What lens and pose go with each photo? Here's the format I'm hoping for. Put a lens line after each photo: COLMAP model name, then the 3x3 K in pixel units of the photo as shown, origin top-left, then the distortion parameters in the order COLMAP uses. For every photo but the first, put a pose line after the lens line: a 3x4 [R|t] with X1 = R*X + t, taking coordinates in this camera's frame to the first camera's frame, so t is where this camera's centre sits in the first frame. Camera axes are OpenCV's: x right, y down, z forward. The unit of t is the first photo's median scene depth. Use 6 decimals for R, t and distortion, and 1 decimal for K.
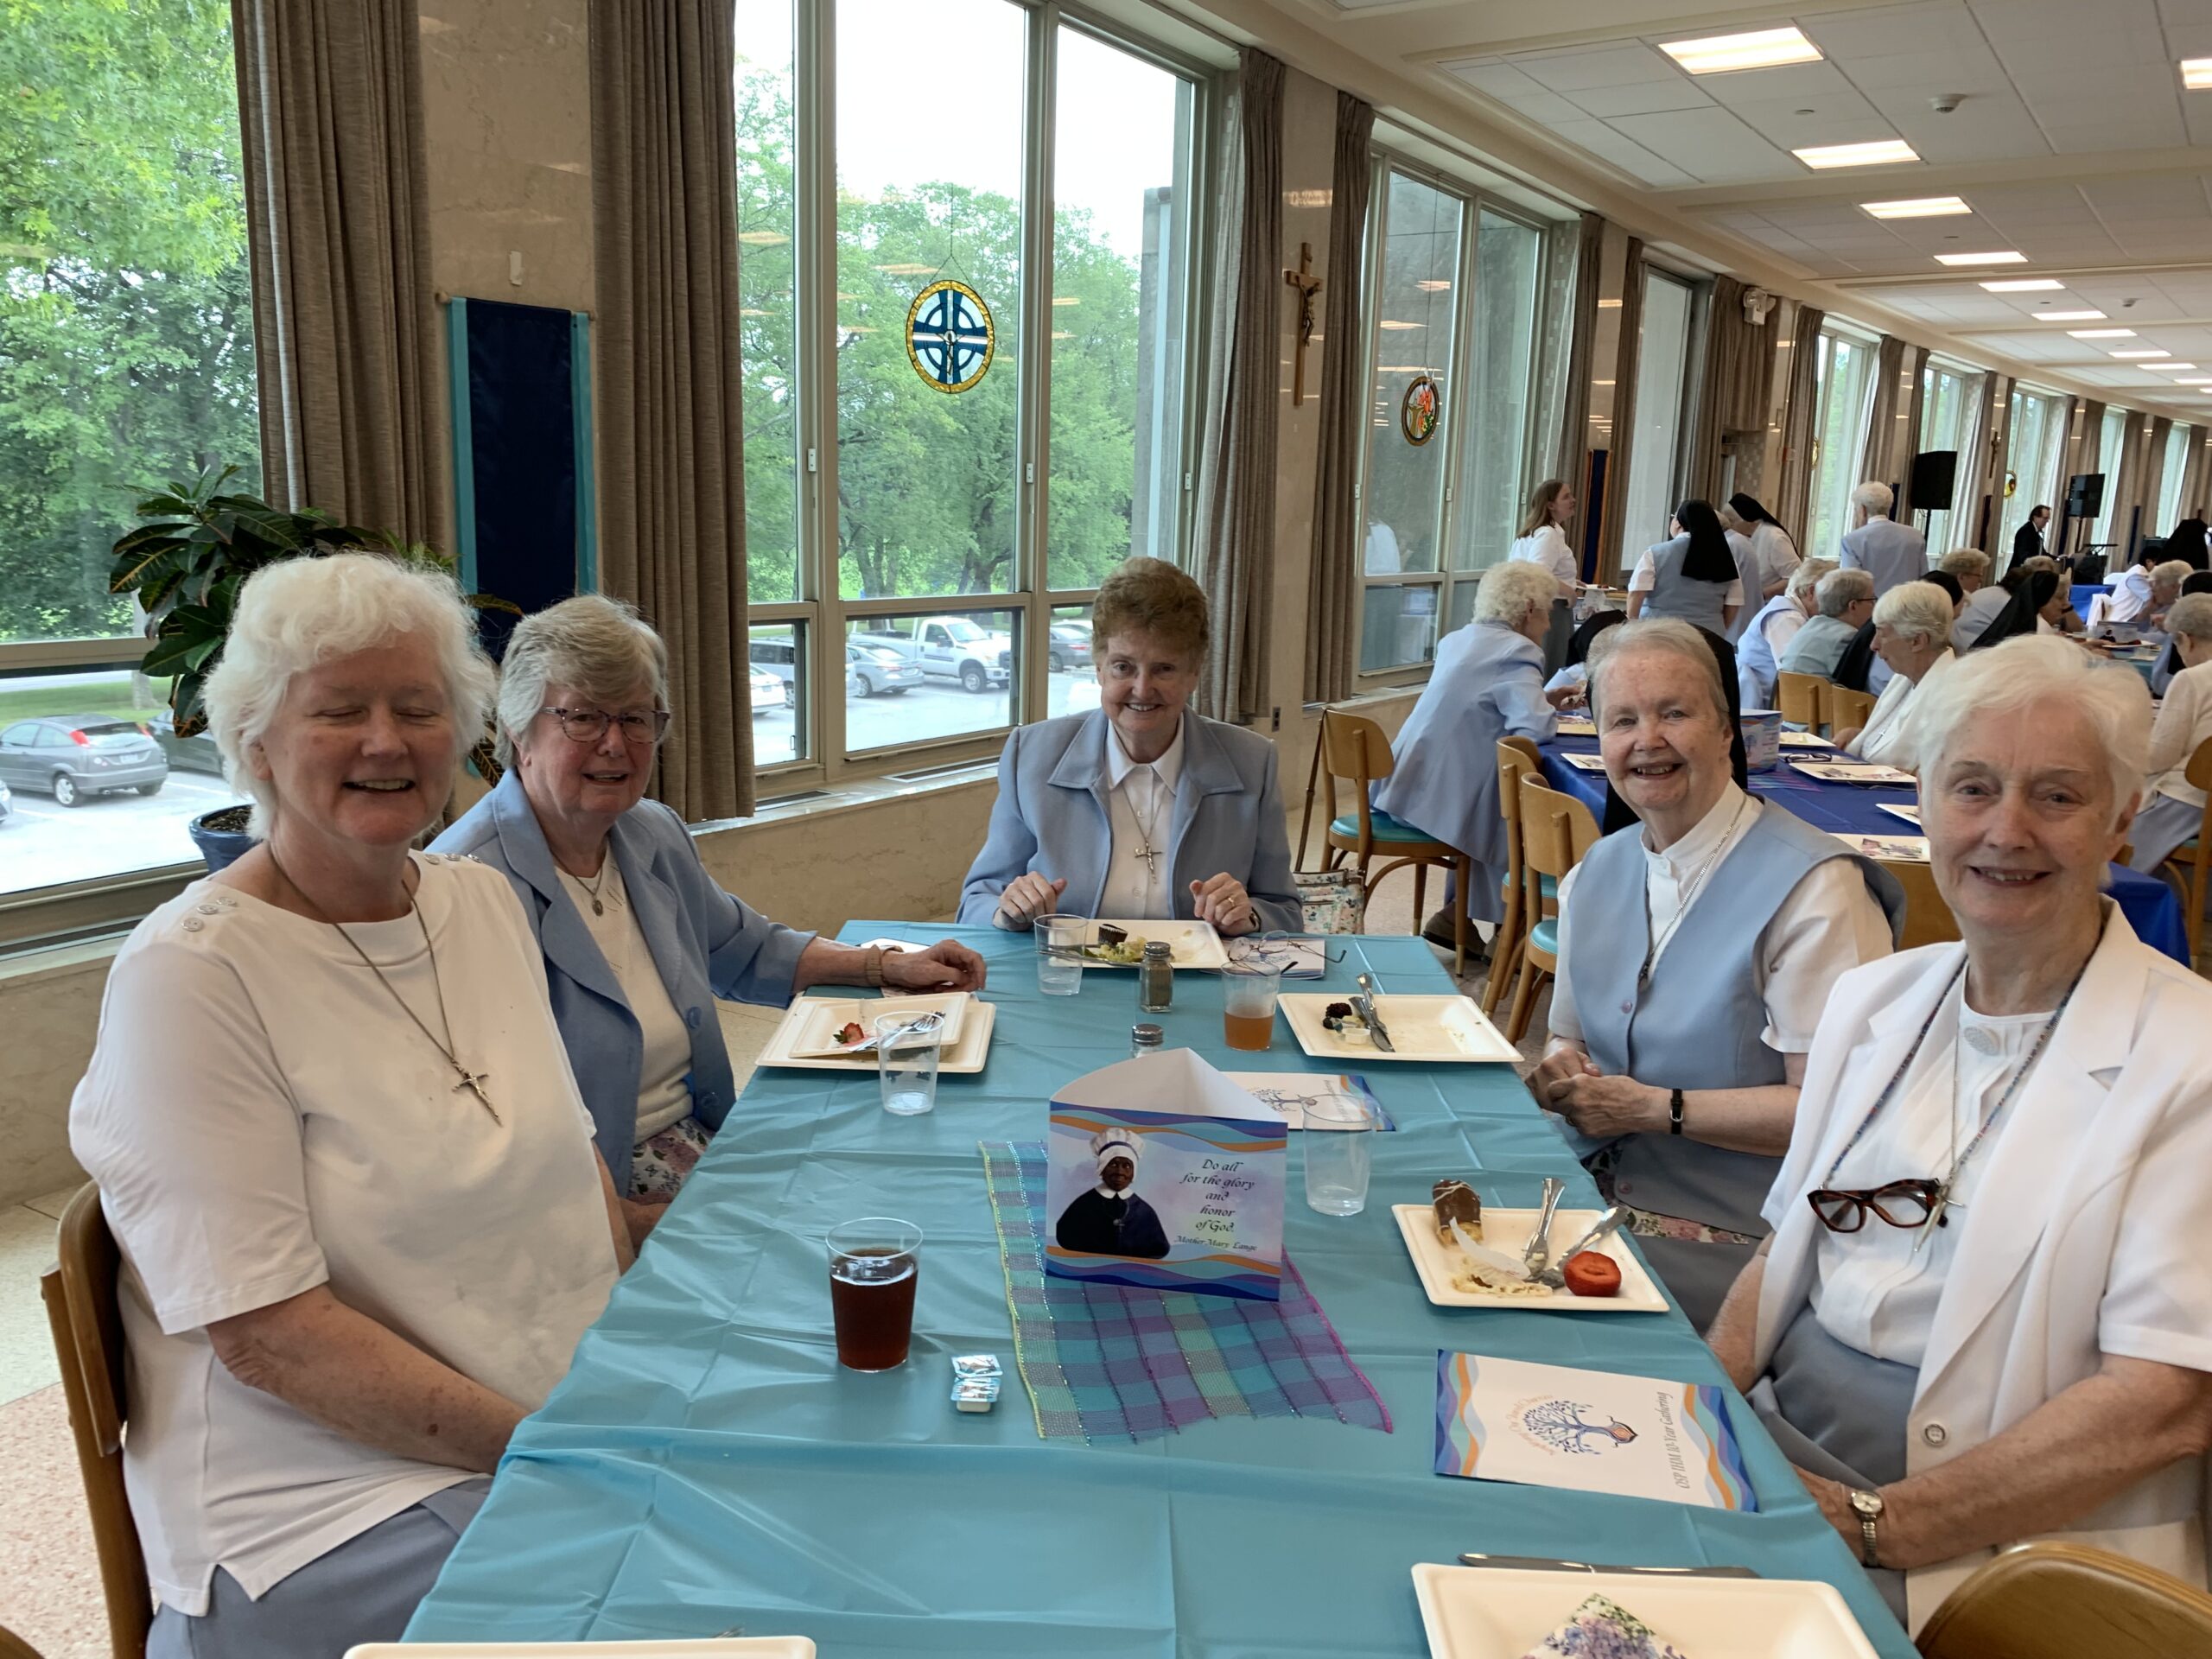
lens RADIAL K [[1701.7, 0, 1100.9], [0, 1701.7, 826.6], [0, 0, 1]] dist [0.006069, -0.003325]
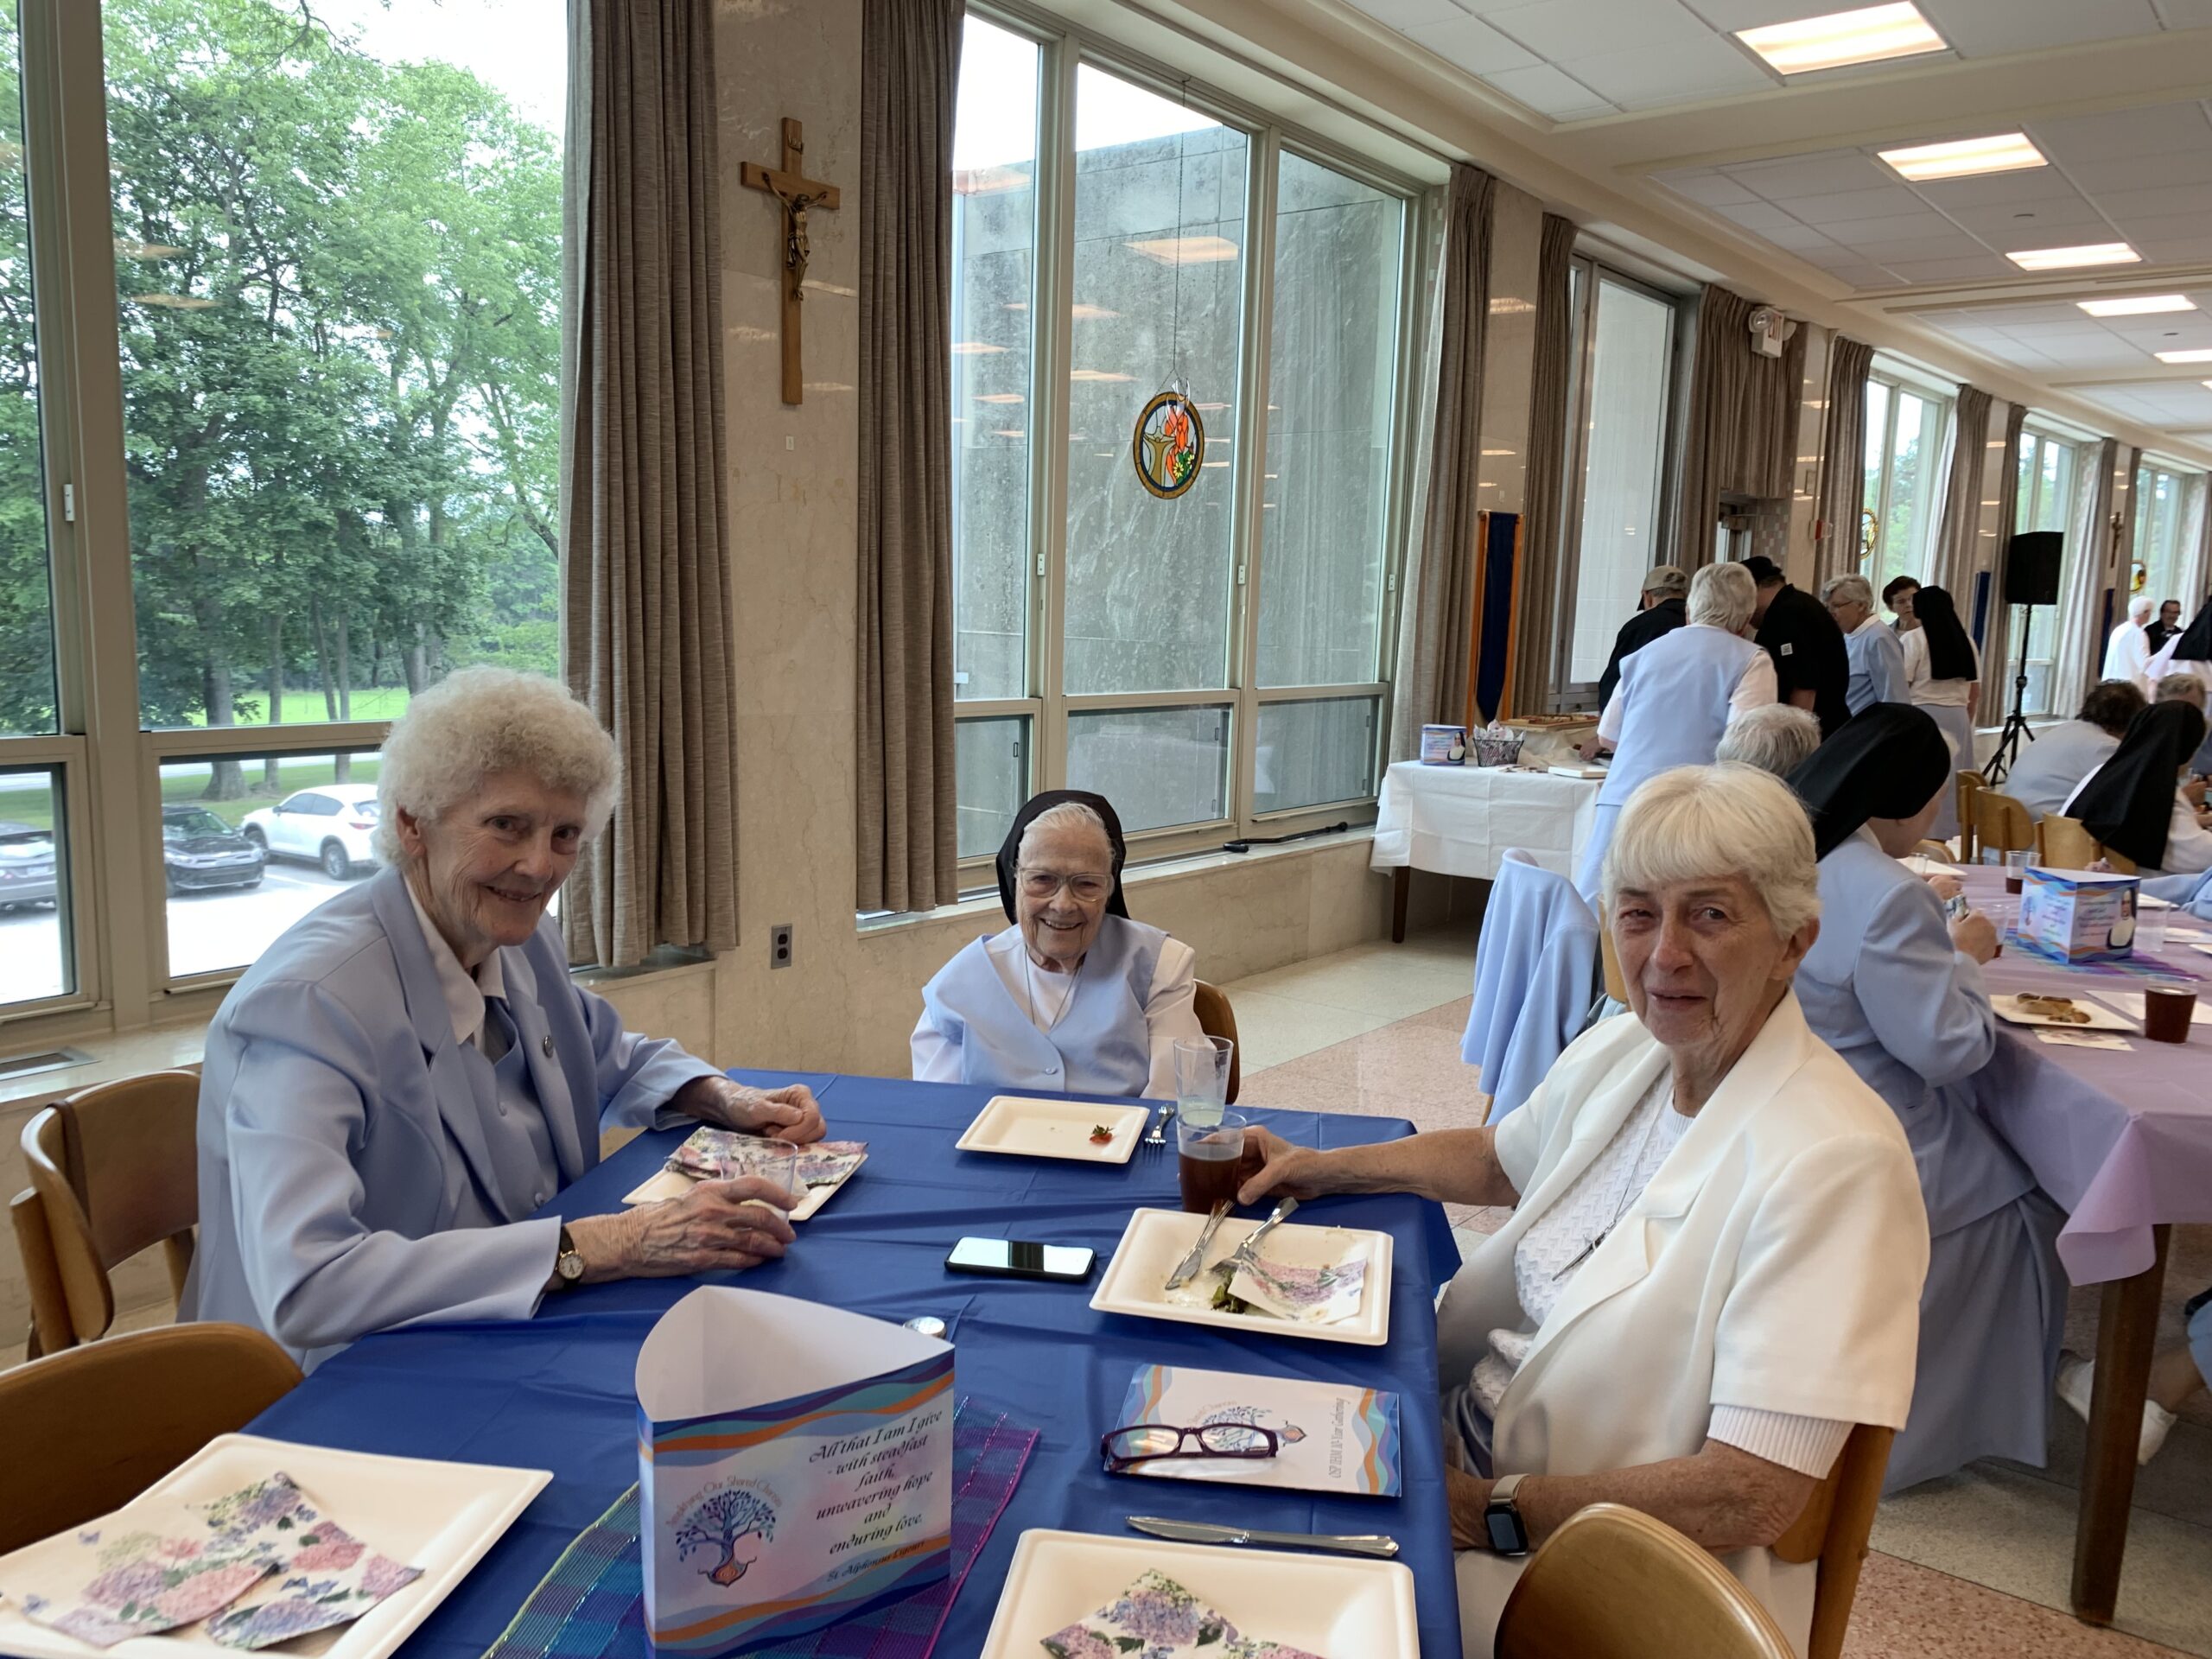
lens RADIAL K [[1701.7, 0, 1109.2], [0, 1701.7, 835.0], [0, 0, 1]] dist [0.006069, -0.003325]
pose [[0.998027, 0.010323, -0.061924, 0.140896], [-0.013533, 0.998573, -0.051658, -0.041036], [0.061302, 0.052394, 0.996743, 0.241742]]
